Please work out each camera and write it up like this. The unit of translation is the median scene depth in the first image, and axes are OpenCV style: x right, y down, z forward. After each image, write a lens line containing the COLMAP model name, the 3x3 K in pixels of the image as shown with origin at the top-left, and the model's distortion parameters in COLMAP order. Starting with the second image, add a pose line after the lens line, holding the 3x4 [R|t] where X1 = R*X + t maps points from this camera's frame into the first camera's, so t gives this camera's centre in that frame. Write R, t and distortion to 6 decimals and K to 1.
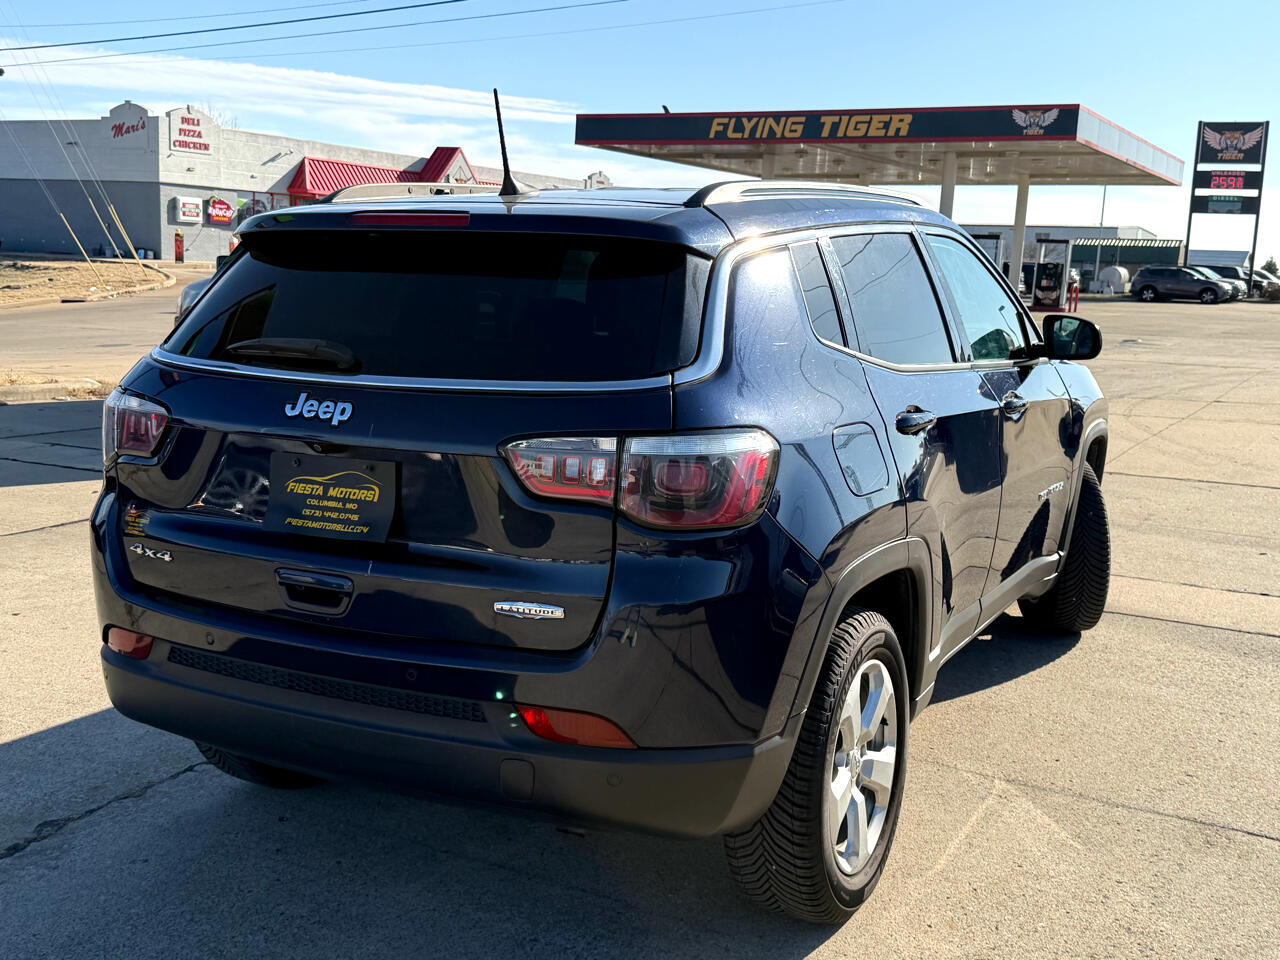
lens RADIAL K [[1356.2, 0, 640.0], [0, 1356.2, 480.0], [0, 0, 1]] dist [0.187535, -0.441754]
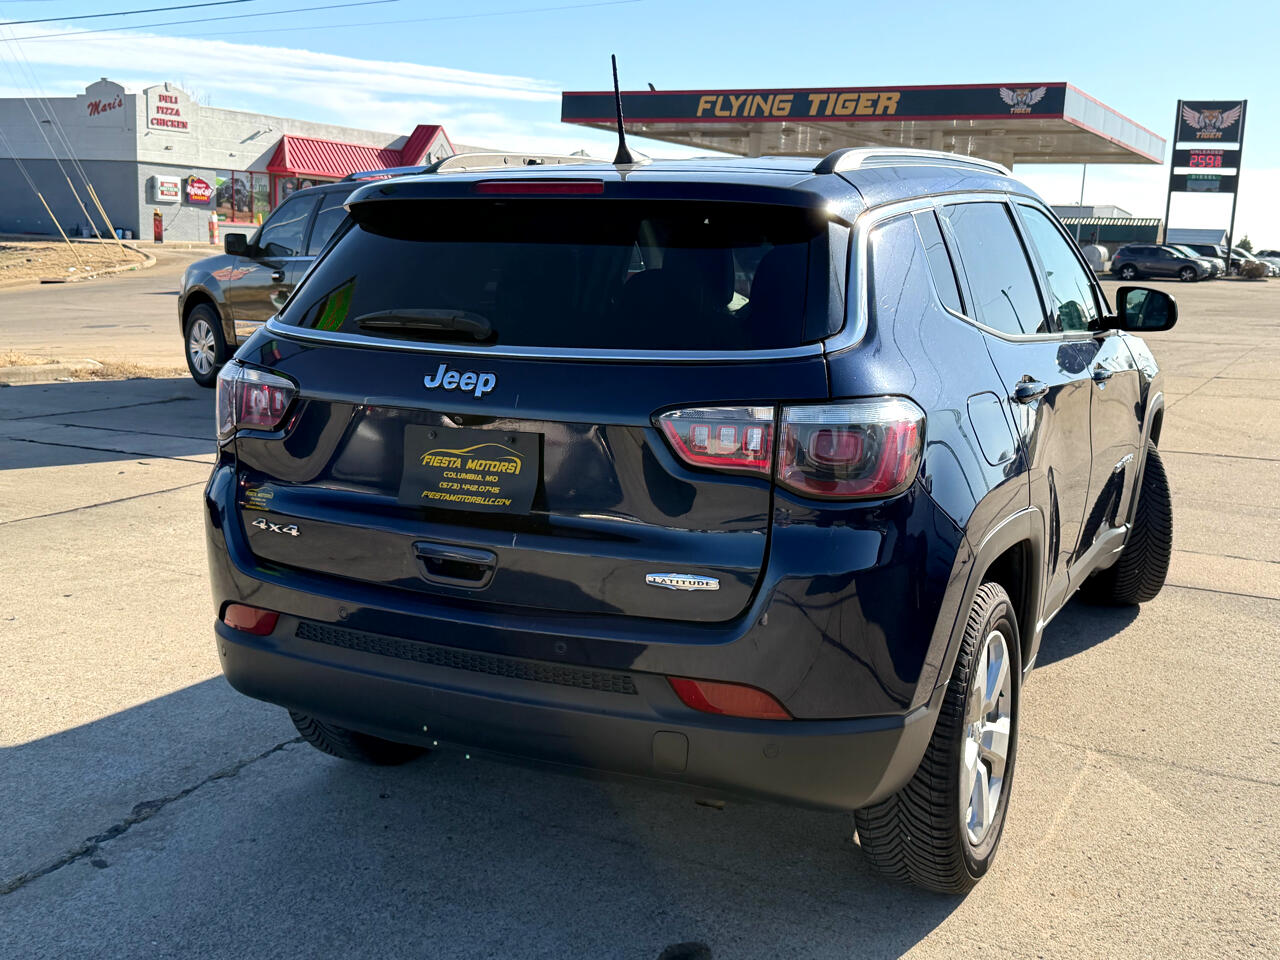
lens RADIAL K [[1358.0, 0, 654.3], [0, 1358.0, 482.8], [0, 0, 1]] dist [0.177592, -0.415216]
pose [[0.999627, -0.006592, 0.026515, -0.086930], [0.006169, 0.999853, 0.016026, 0.005145], [-0.026617, -0.015856, 0.999520, 0.007567]]
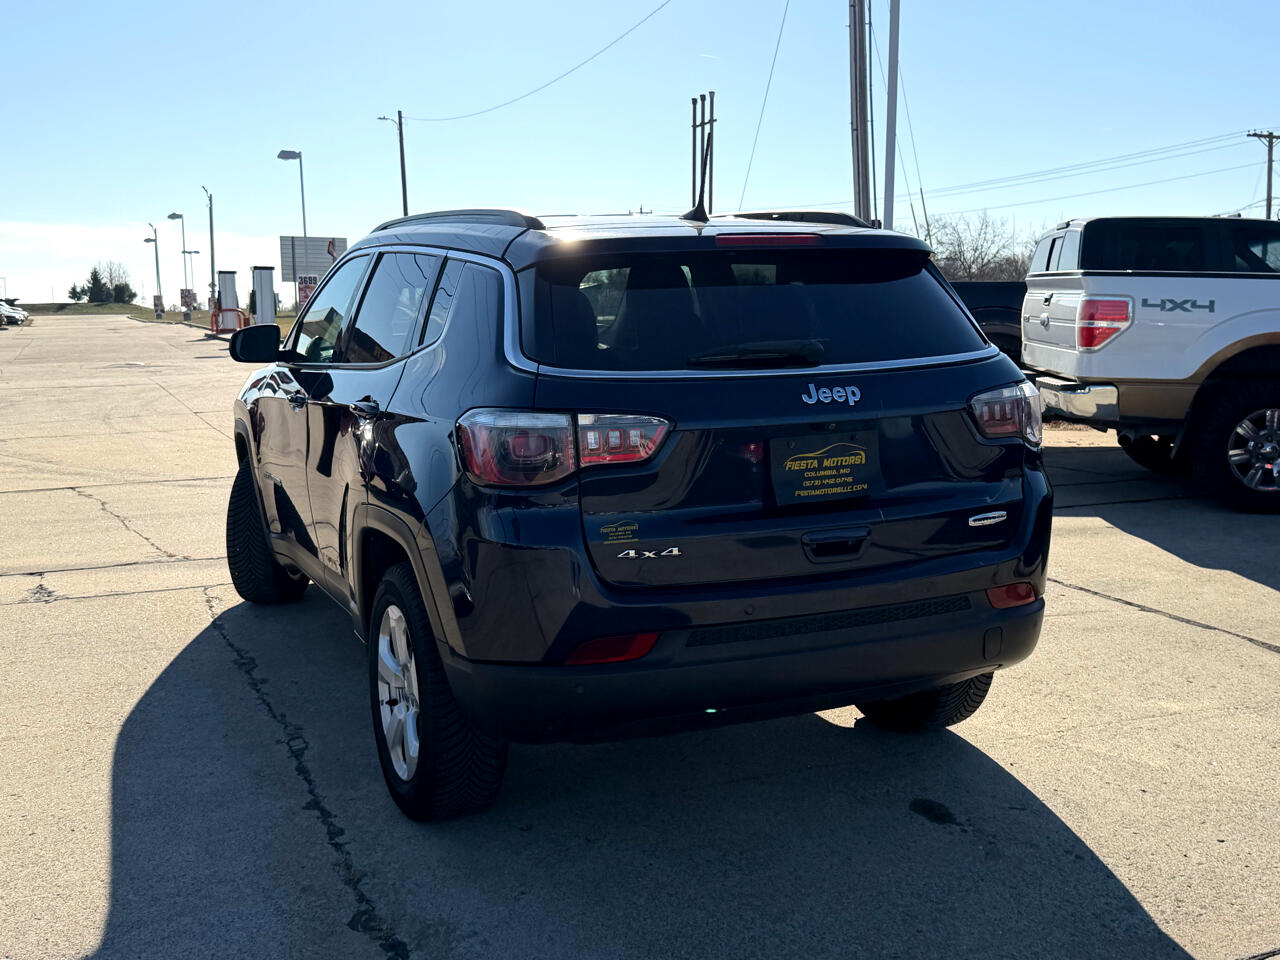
lens RADIAL K [[1330.7, 0, 640.0], [0, 1330.7, 480.0], [0, 0, 1]] dist [0.183123, -0.418425]
pose [[0.616822, -0.146767, 0.773298, -0.917573], [0.158081, 0.985543, 0.060957, -0.055075], [-0.771065, 0.084644, 0.631105, 0.276436]]
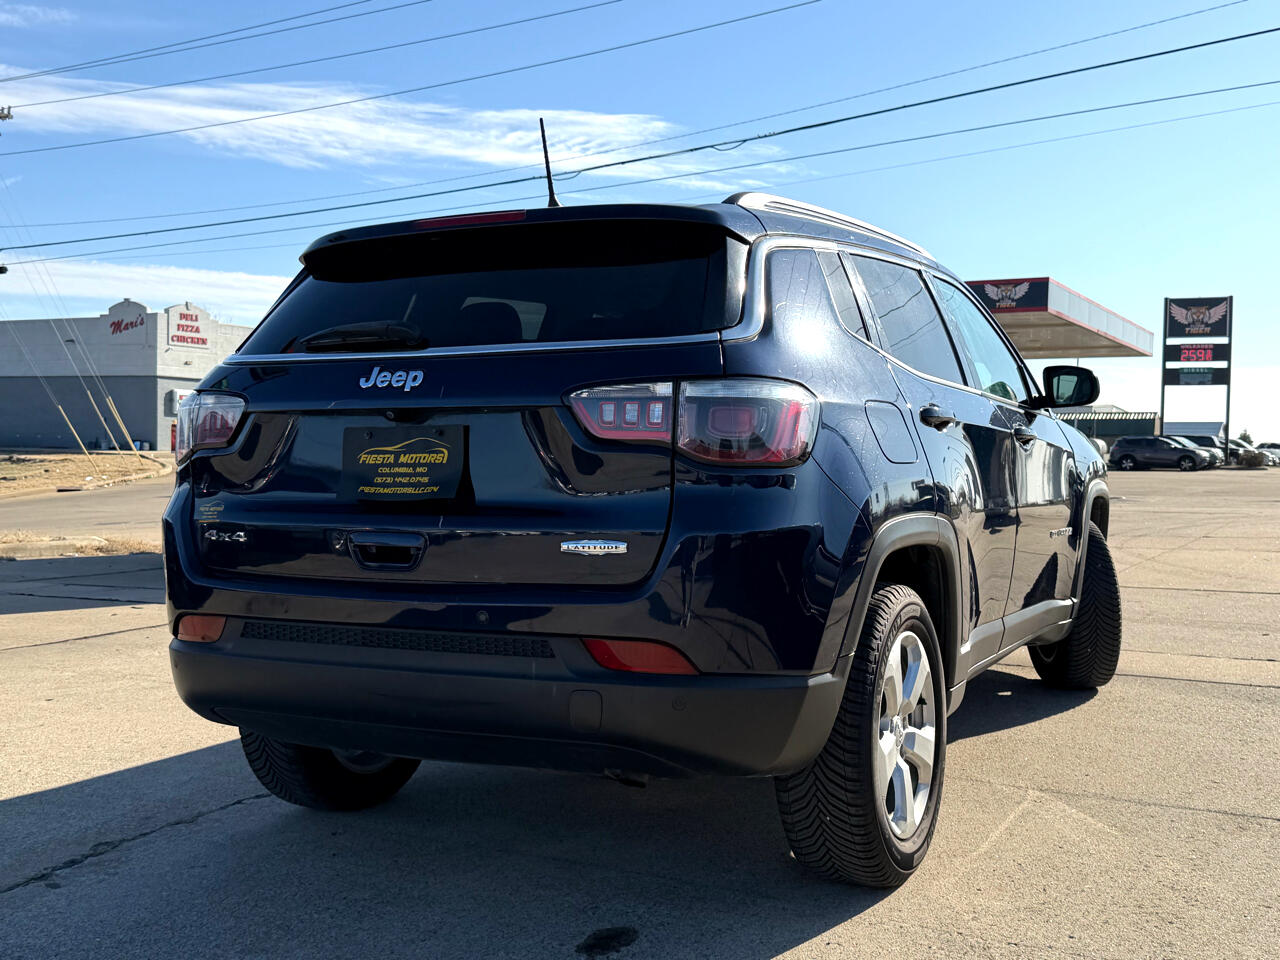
lens RADIAL K [[1354.5, 0, 652.4], [0, 1354.5, 491.4], [0, 0, 1]] dist [0.199853, -0.477819]
pose [[0.999521, -0.025153, 0.018053, -0.036521], [0.027272, 0.991302, -0.128750, 0.129551], [-0.014657, 0.129180, 0.991513, -0.042004]]
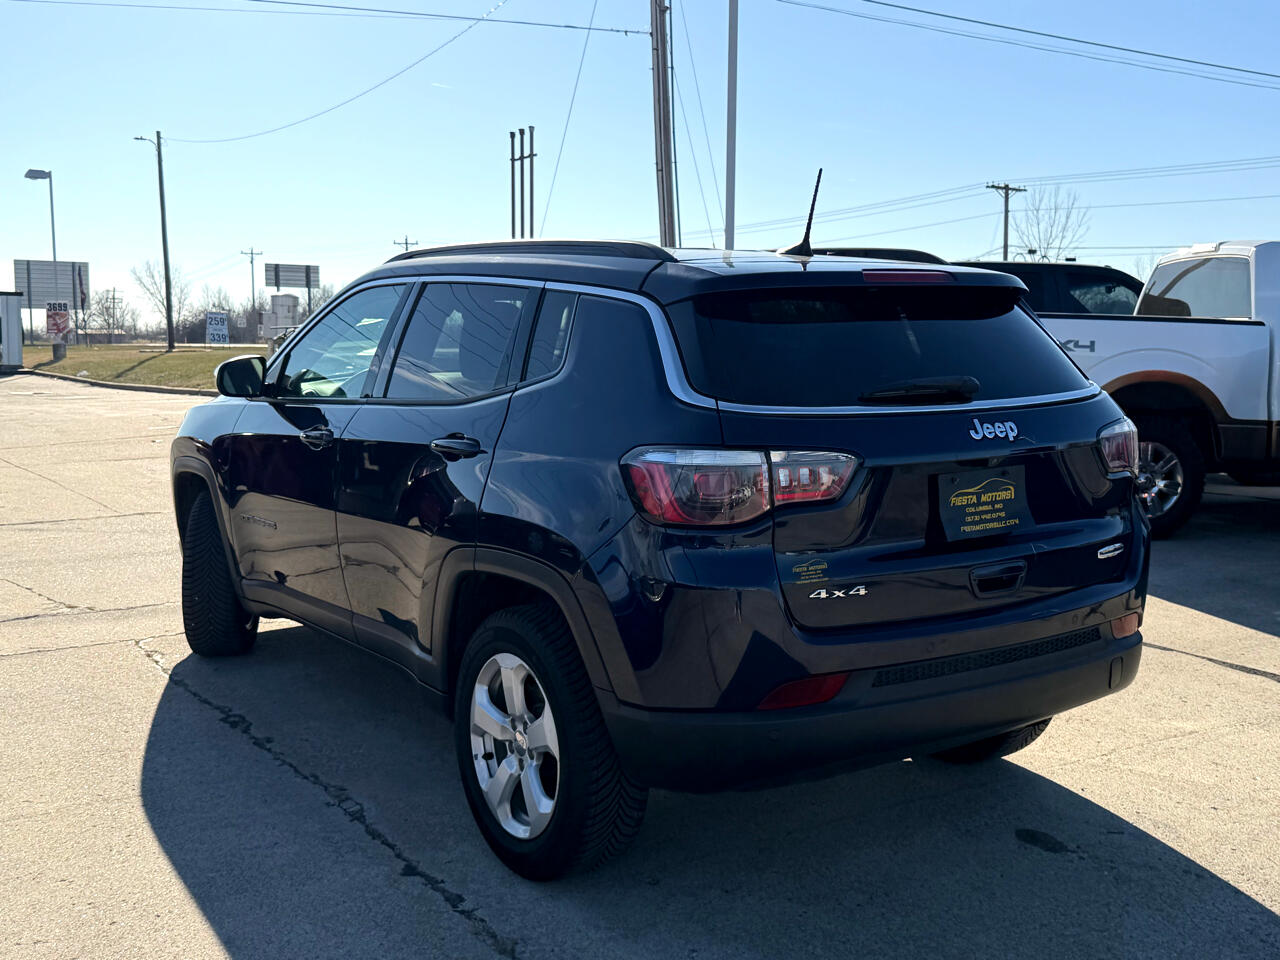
lens RADIAL K [[1333.0, 0, 647.5], [0, 1333.0, 481.0], [0, 0, 1]] dist [0.173133, -0.394539]
pose [[0.463084, -0.132951, 0.876286, -1.039307], [0.157817, 0.985255, 0.066083, -0.097828], [-0.872151, 0.107691, 0.477238, 0.502705]]
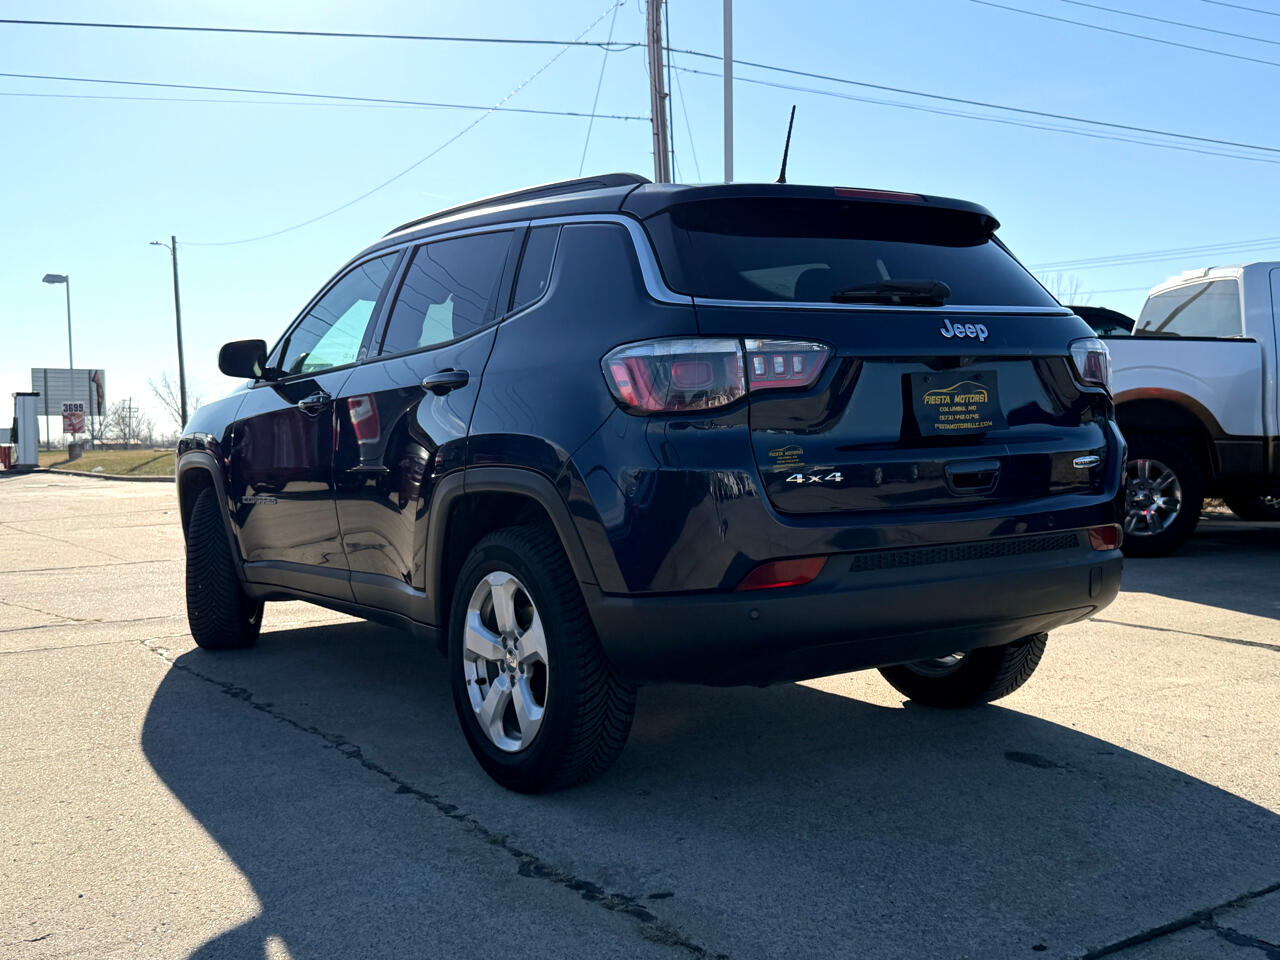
lens RADIAL K [[1331.9, 0, 640.5], [0, 1331.9, 495.0], [0, 0, 1]] dist [0.188067, -0.440508]
pose [[0.473475, -0.085376, 0.876660, -1.065641], [0.176573, 0.984287, 0.000492, 0.031920], [-0.862927, 0.154561, 0.481111, 0.491014]]
